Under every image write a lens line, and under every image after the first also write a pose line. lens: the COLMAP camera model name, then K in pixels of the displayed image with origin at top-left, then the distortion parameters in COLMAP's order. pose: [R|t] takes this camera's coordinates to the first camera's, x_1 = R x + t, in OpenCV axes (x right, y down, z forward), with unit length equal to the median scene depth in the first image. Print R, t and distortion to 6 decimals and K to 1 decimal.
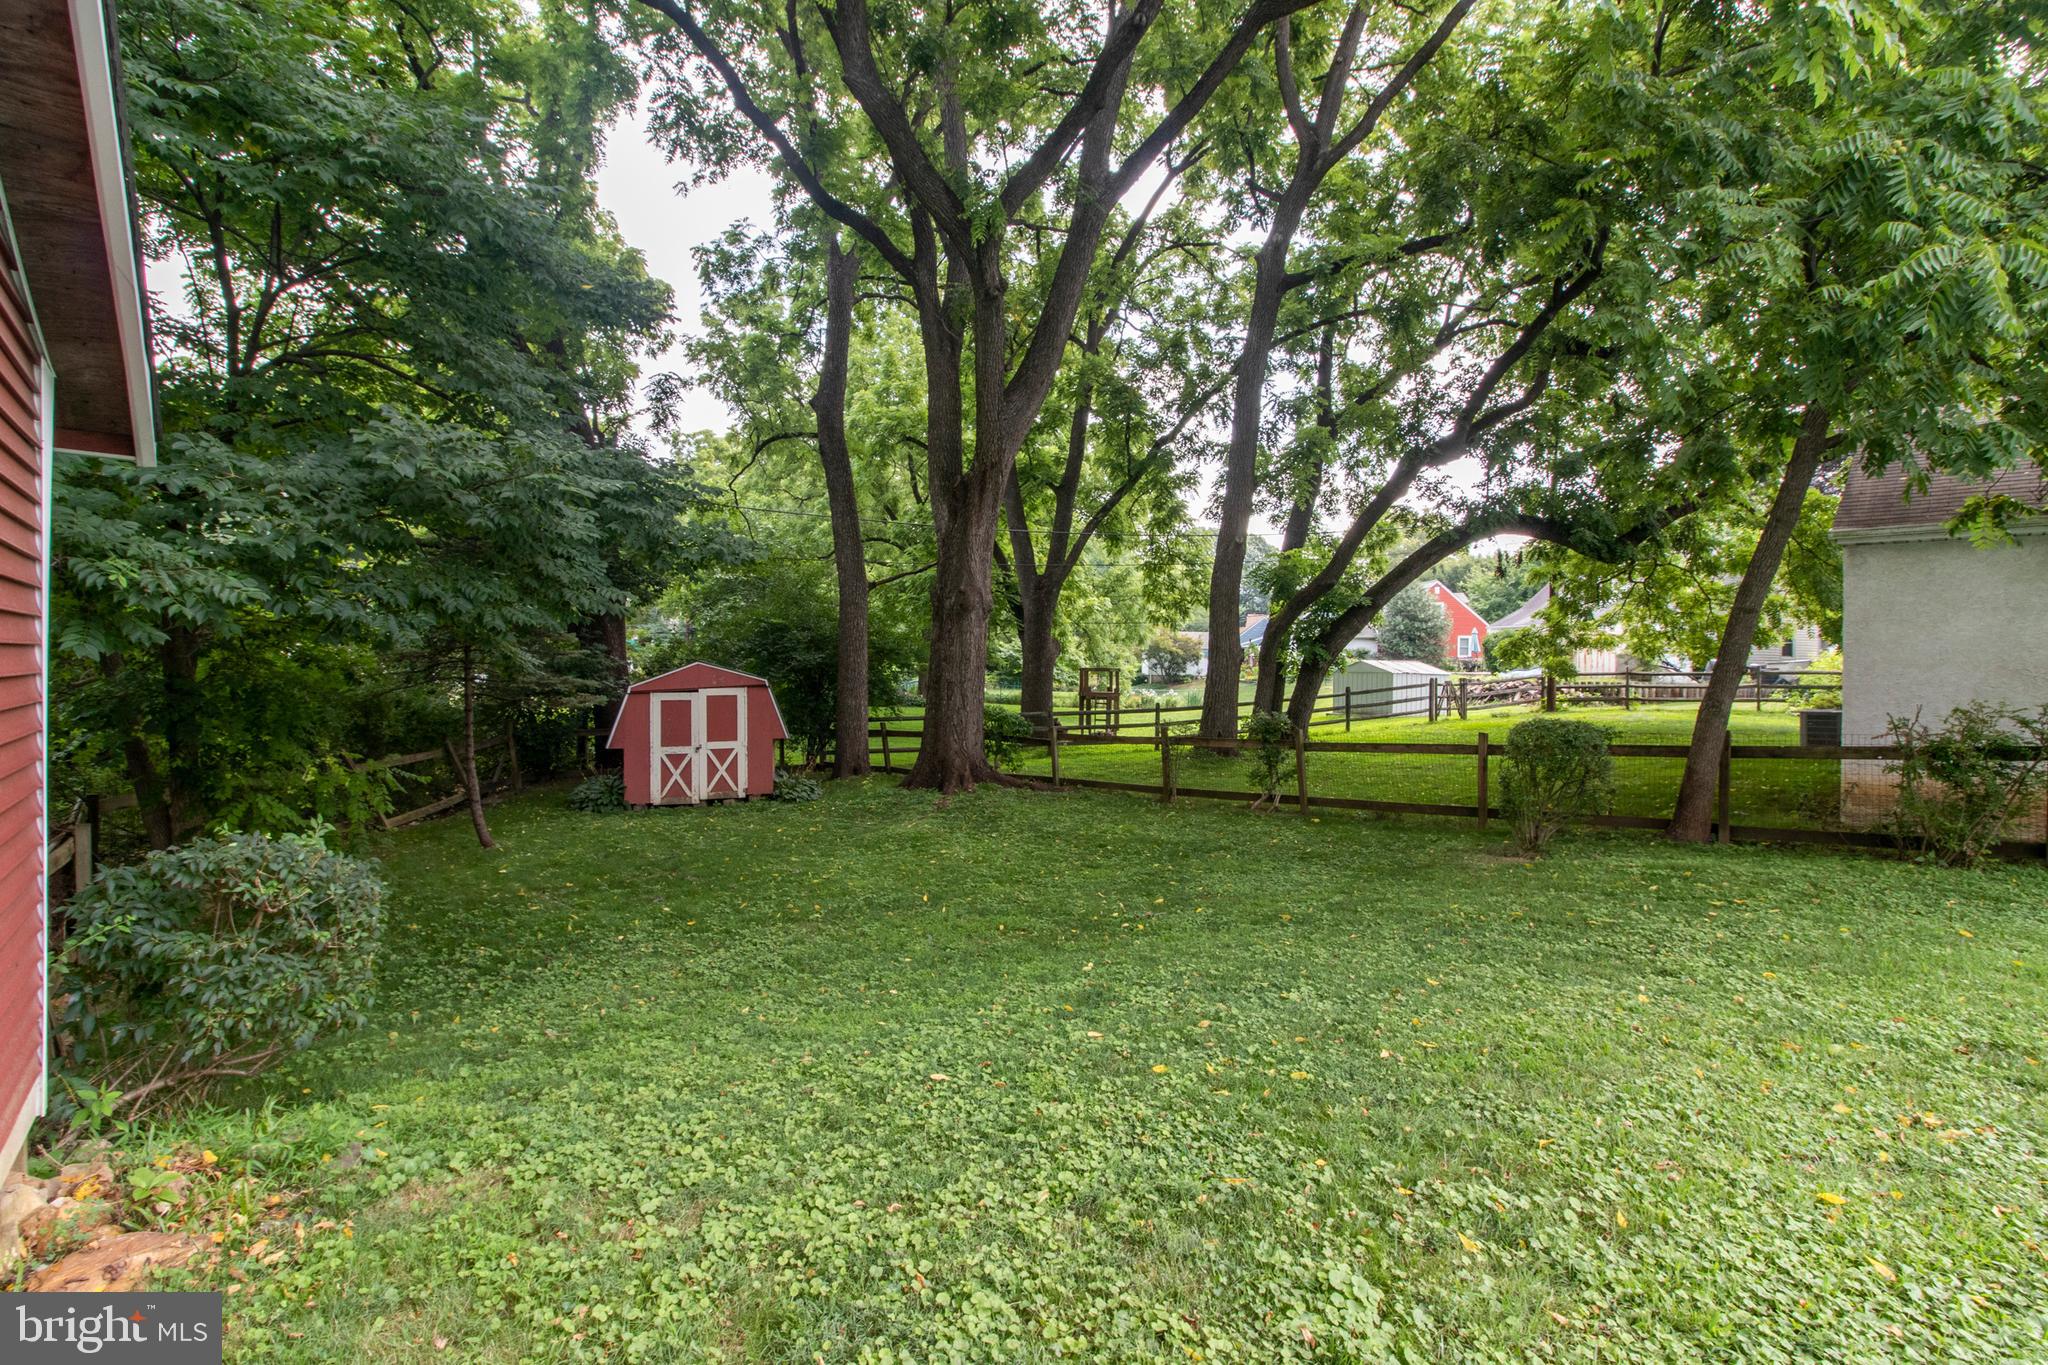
lens RADIAL K [[959.8, 0, 1023.3], [0, 959.8, 665.3], [0, 0, 1]] dist [0.005250, -0.000800]
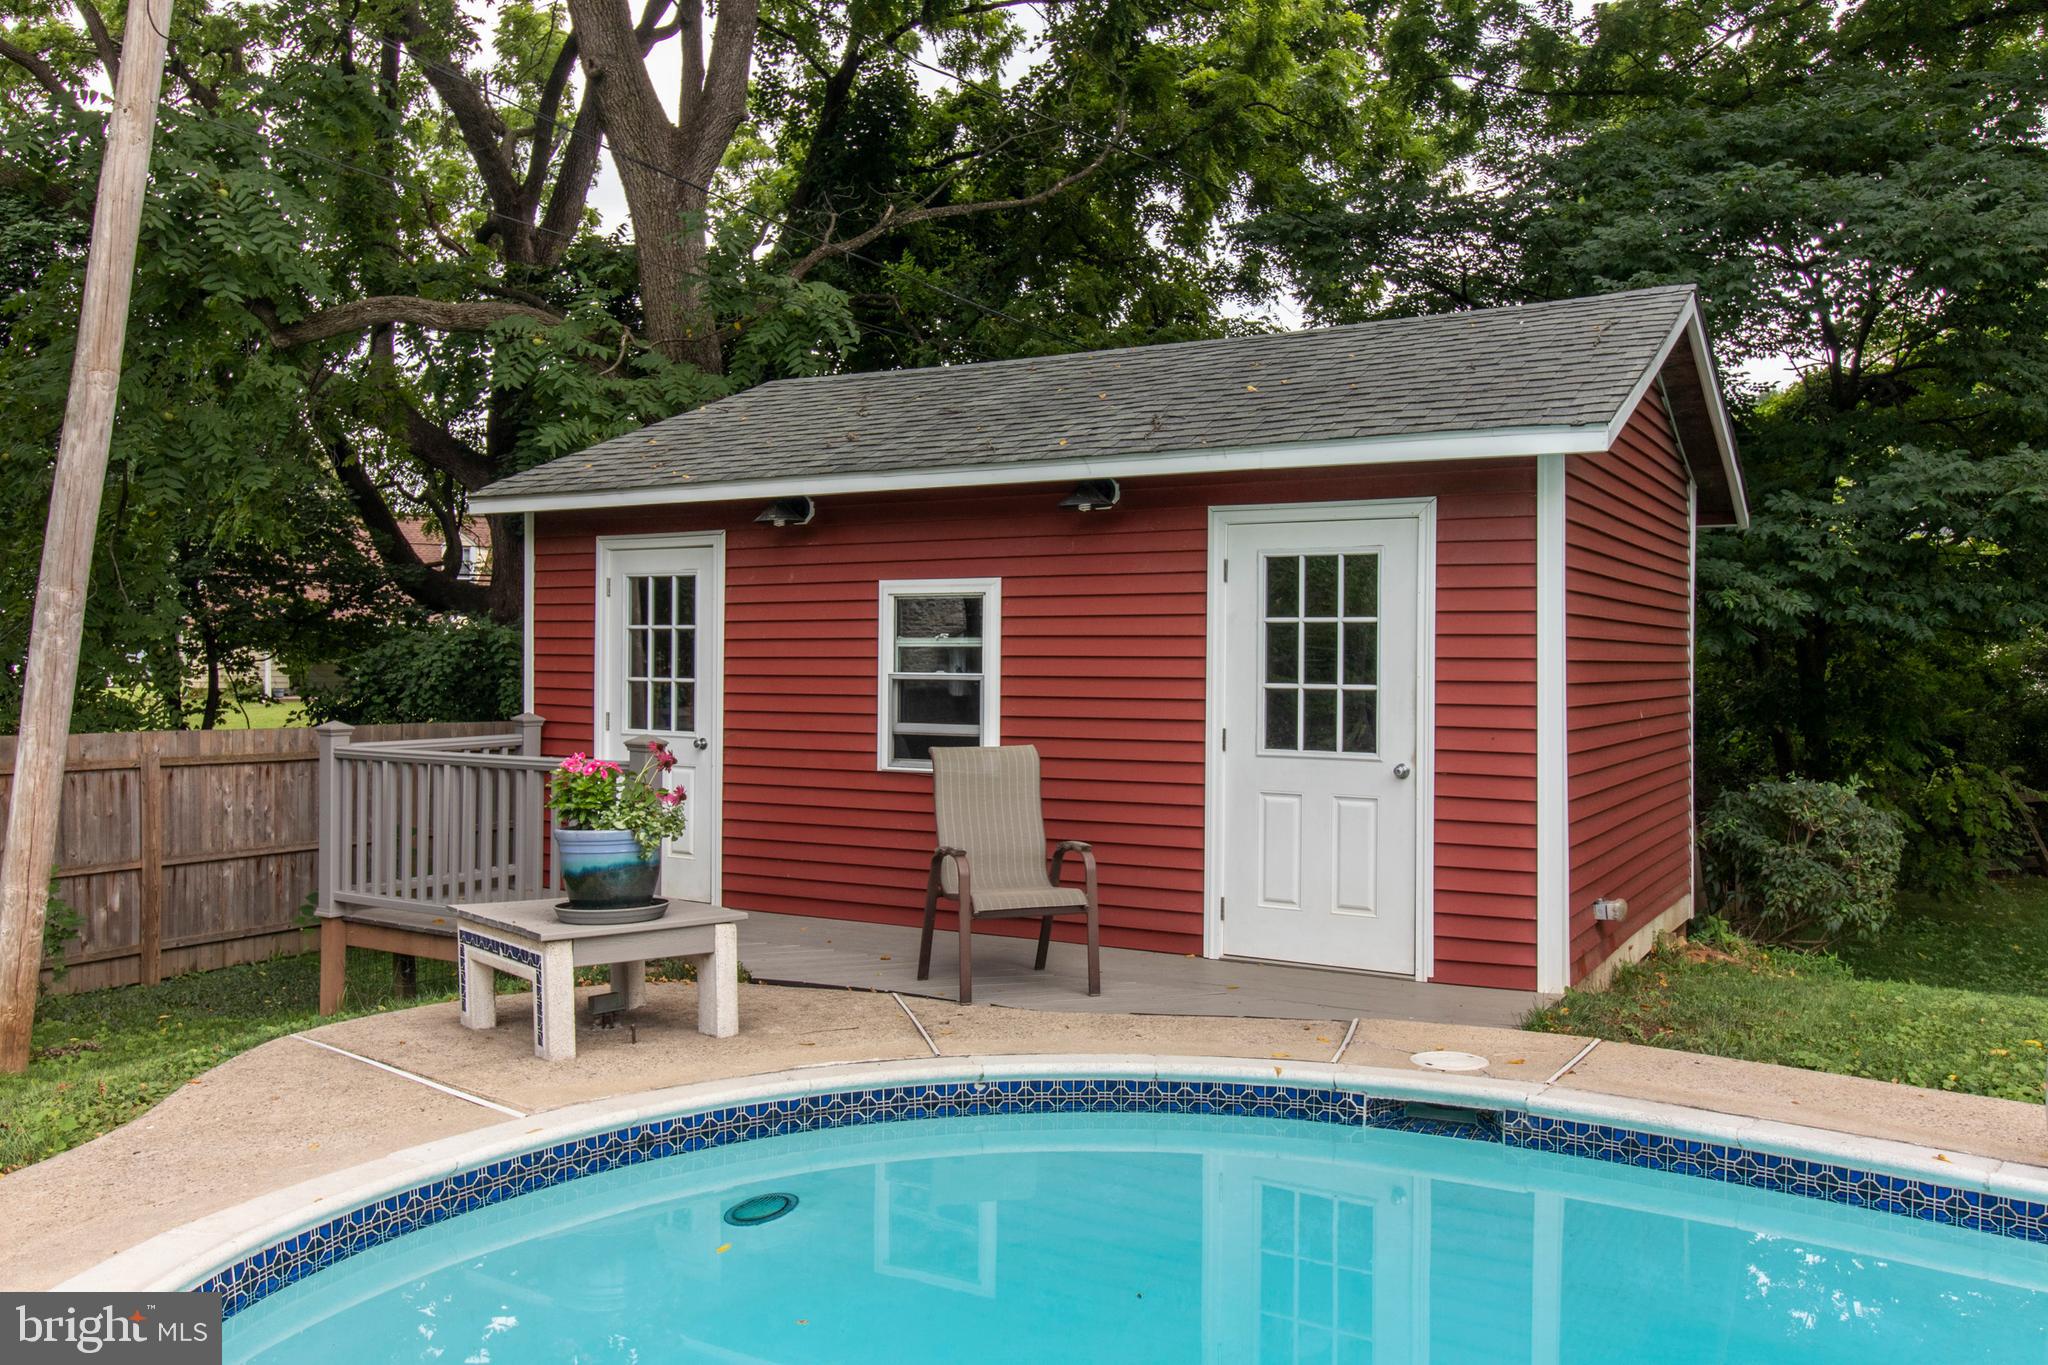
lens RADIAL K [[1670.6, 0, 1024.0], [0, 1670.6, 678.4], [0, 0, 1]] dist [0.002573, -0.000844]
pose [[0.357065, -0.001870, -0.934078, 1.140700], [0.000770, 0.999998, -0.001707, 0.035531], [0.934079, -0.000110, 0.357066, -0.998794]]
